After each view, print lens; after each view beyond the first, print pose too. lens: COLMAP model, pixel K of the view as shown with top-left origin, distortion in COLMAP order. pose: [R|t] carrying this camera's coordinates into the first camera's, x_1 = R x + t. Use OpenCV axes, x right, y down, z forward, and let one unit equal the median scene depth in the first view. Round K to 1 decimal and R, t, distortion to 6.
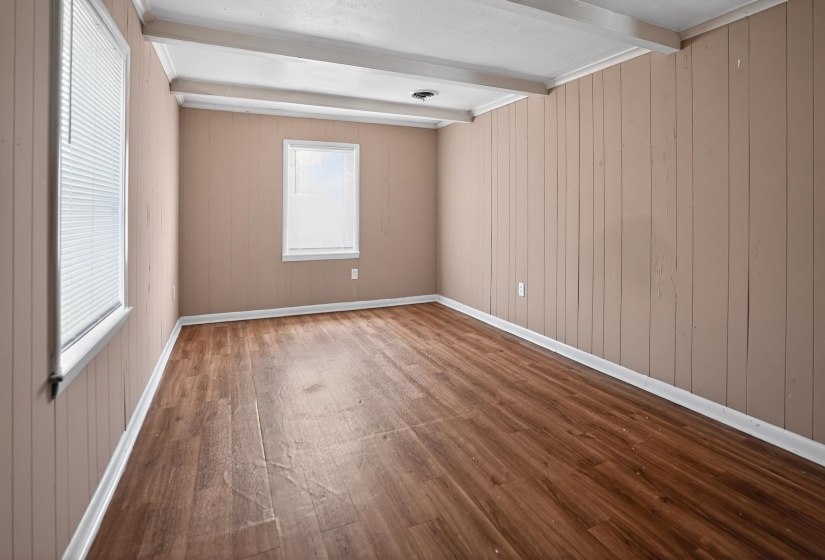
lens RADIAL K [[407.0, 0, 414.5], [0, 407.0, 247.0], [0, 0, 1]] dist [-0.052145, 0.012882]
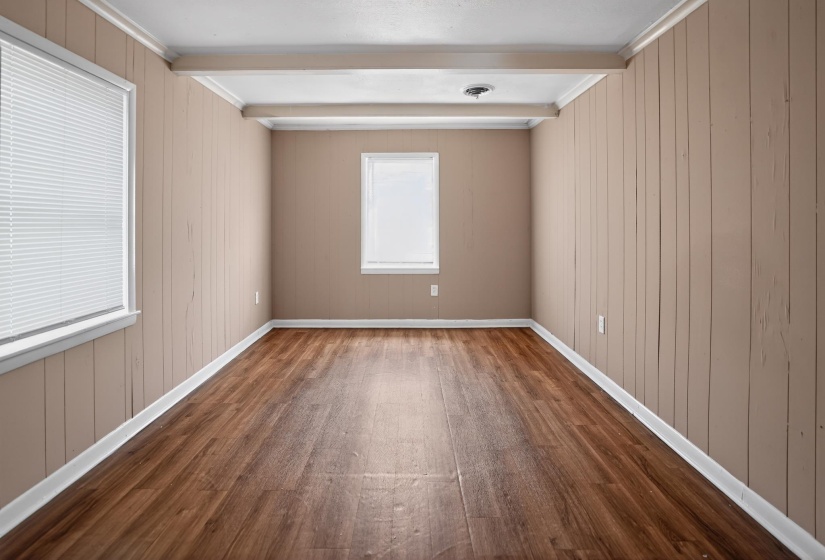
lens RADIAL K [[407.0, 0, 410.7], [0, 407.0, 253.0], [0, 0, 1]] dist [-0.052145, 0.012882]
pose [[0.908983, 0.025352, -0.416061, 0.245740], [-0.030714, 0.999509, -0.006200, -0.015941], [0.415699, 0.018415, 0.909316, 0.145114]]
